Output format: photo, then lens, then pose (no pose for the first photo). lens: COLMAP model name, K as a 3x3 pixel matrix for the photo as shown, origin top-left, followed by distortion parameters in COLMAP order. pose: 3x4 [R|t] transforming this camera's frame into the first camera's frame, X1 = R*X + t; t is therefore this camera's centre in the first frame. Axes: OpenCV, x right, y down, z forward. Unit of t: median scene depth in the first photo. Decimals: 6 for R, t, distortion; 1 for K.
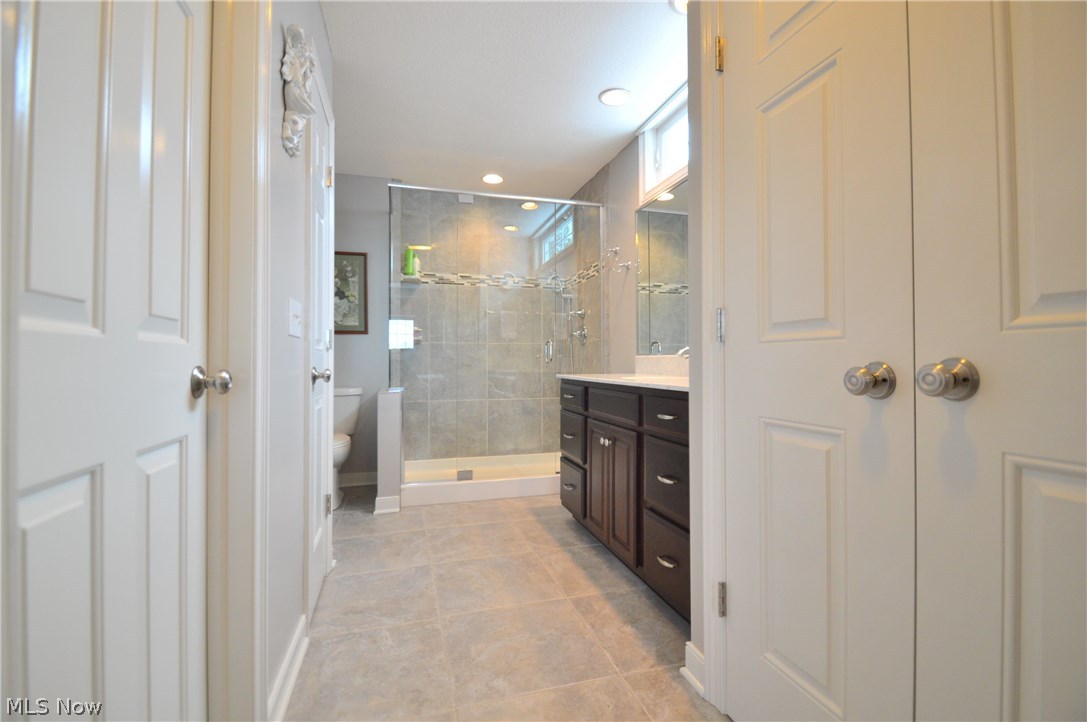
lens RADIAL K [[485.0, 0, 542.1], [0, 485.0, 359.0], [0, 0, 1]] dist [0.002407, -0.009777]
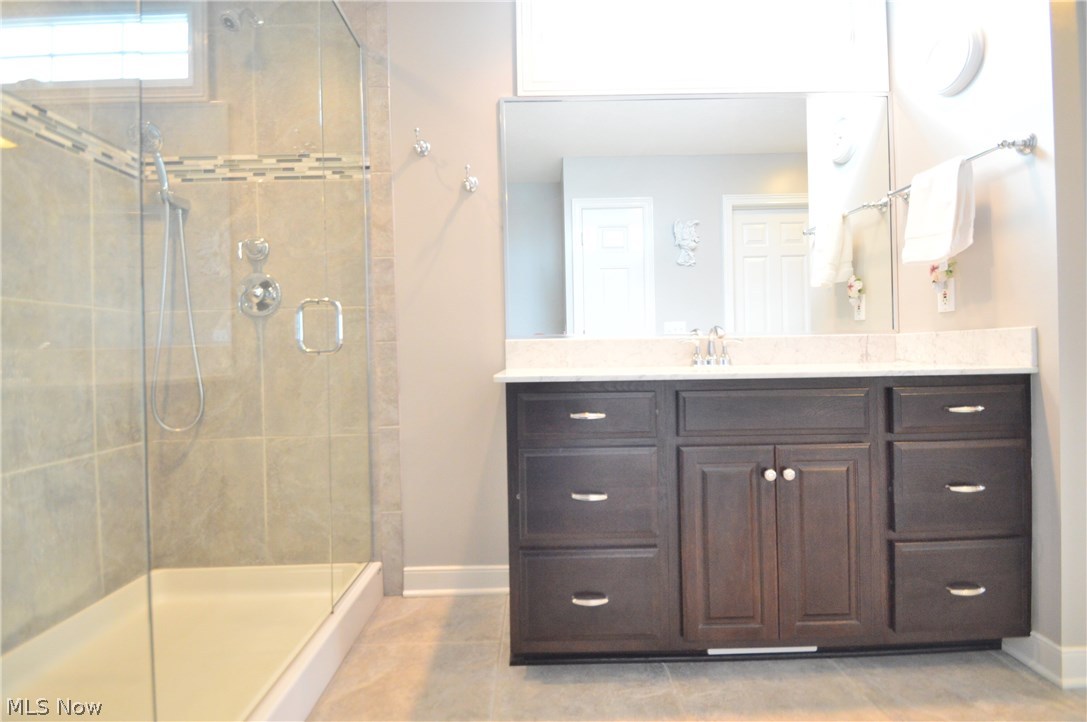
lens RADIAL K [[485.0, 0, 541.6], [0, 485.0, 355.4], [0, 0, 1]] dist [0.002407, -0.009777]
pose [[0.266273, -0.011789, 0.963826, -0.271886], [0.012944, 0.999879, 0.008654, 0.006340], [-0.963811, 0.010171, 0.266393, 0.576236]]
